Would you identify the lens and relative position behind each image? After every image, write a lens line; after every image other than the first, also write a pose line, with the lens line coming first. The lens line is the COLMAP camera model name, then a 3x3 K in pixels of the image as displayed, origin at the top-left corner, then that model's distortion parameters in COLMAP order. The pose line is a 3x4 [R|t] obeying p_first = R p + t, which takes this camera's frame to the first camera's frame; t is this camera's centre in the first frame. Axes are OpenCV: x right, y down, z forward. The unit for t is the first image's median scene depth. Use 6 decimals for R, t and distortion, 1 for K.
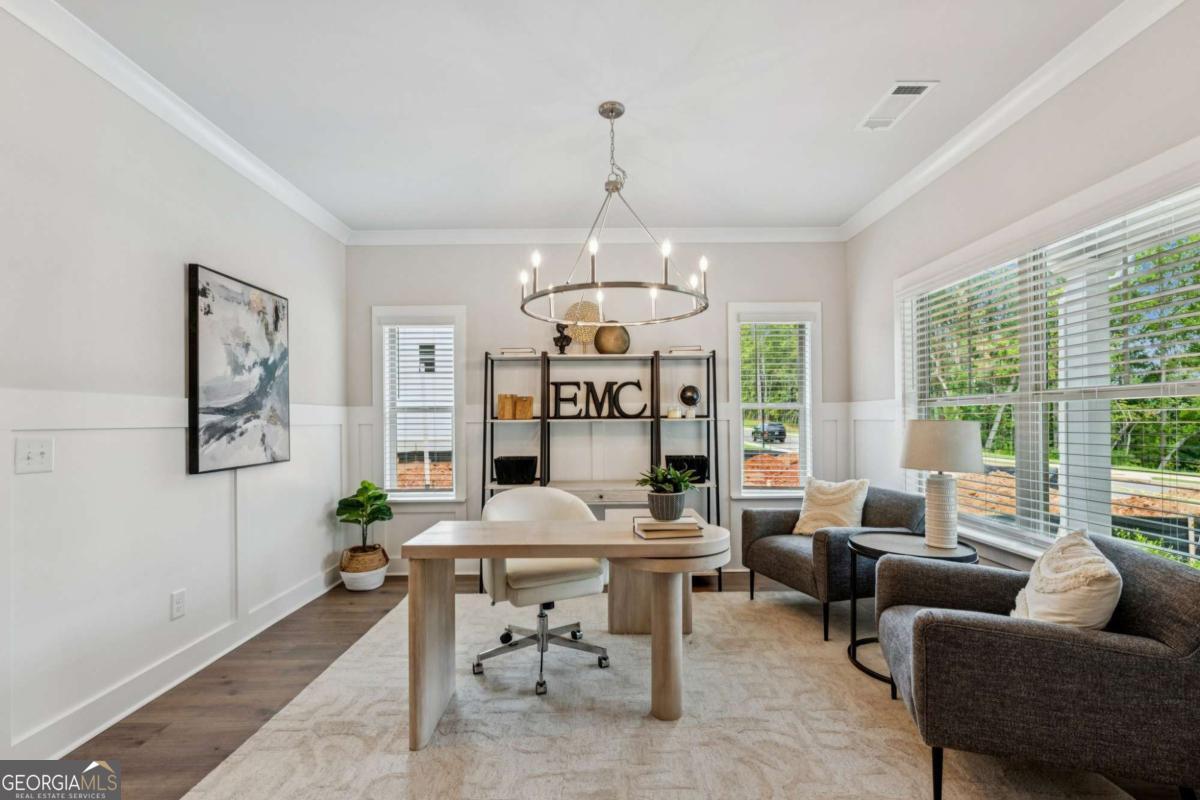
lens RADIAL K [[524.9, 0, 587.7], [0, 524.9, 416.8], [0, 0, 1]] dist [-0.007193, 0.000813]
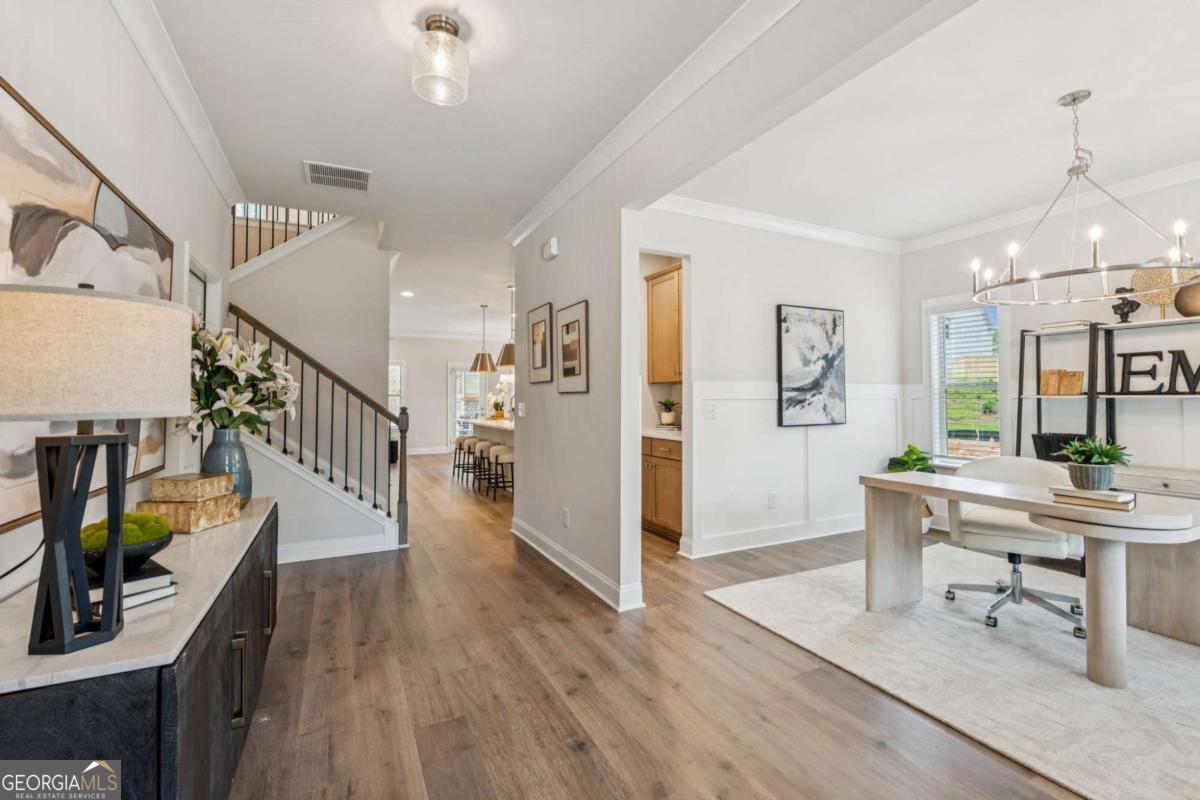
lens RADIAL K [[524.9, 0, 582.0], [0, 524.9, 414.2], [0, 0, 1]] dist [-0.007193, 0.000813]
pose [[0.407406, 0.034919, -0.912579, 0.478952], [0.003193, 0.999208, 0.039659, -0.001277], [0.913242, -0.019072, 0.406972, -0.256192]]
